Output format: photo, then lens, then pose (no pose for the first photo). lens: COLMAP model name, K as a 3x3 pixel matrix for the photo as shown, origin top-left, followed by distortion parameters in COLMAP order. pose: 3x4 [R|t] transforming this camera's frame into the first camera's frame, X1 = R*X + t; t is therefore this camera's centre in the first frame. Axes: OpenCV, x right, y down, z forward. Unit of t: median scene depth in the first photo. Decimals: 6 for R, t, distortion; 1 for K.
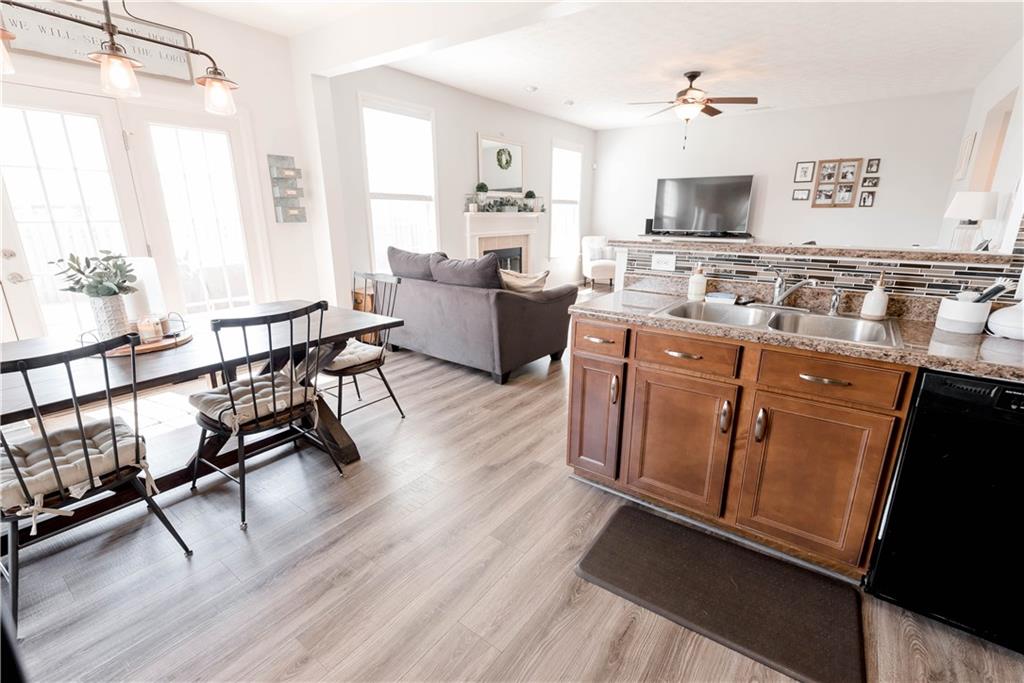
lens RADIAL K [[457.1, 0, 512.0], [0, 457.1, 341.5], [0, 0, 1]] dist [0.003722, -0.000113]
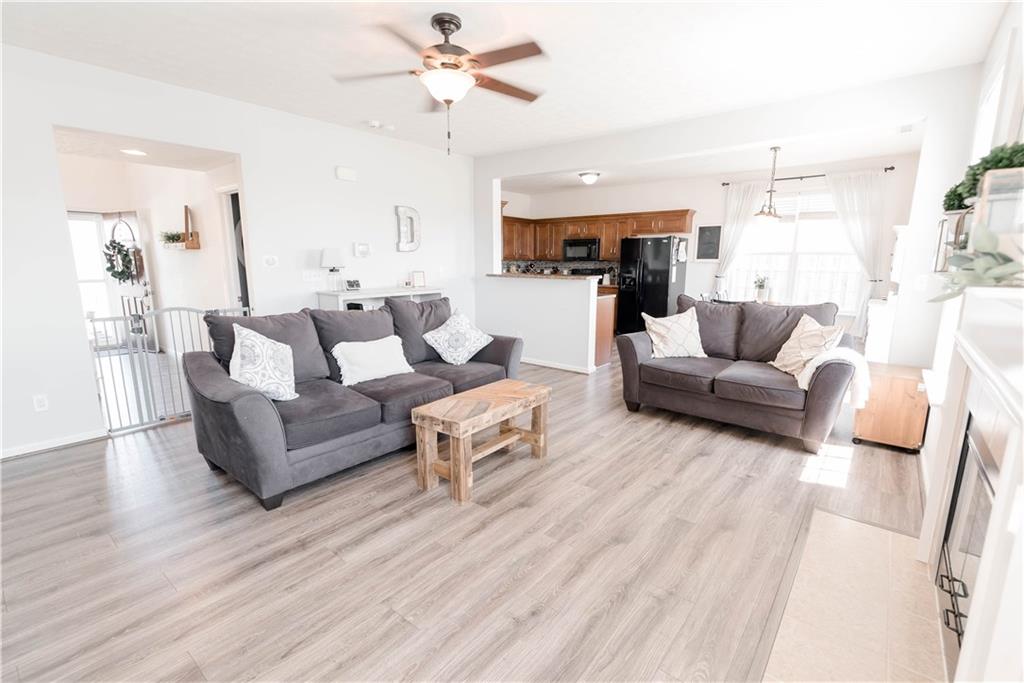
lens RADIAL K [[464.5, 0, 510.0], [0, 464.5, 350.3], [0, 0, 1]] dist [0.000773, 0.000006]
pose [[-0.998823, -0.014720, 0.046207, 0.343411], [0.007725, 0.892357, 0.451264, -0.577240], [-0.047876, 0.451090, -0.891193, 2.001402]]
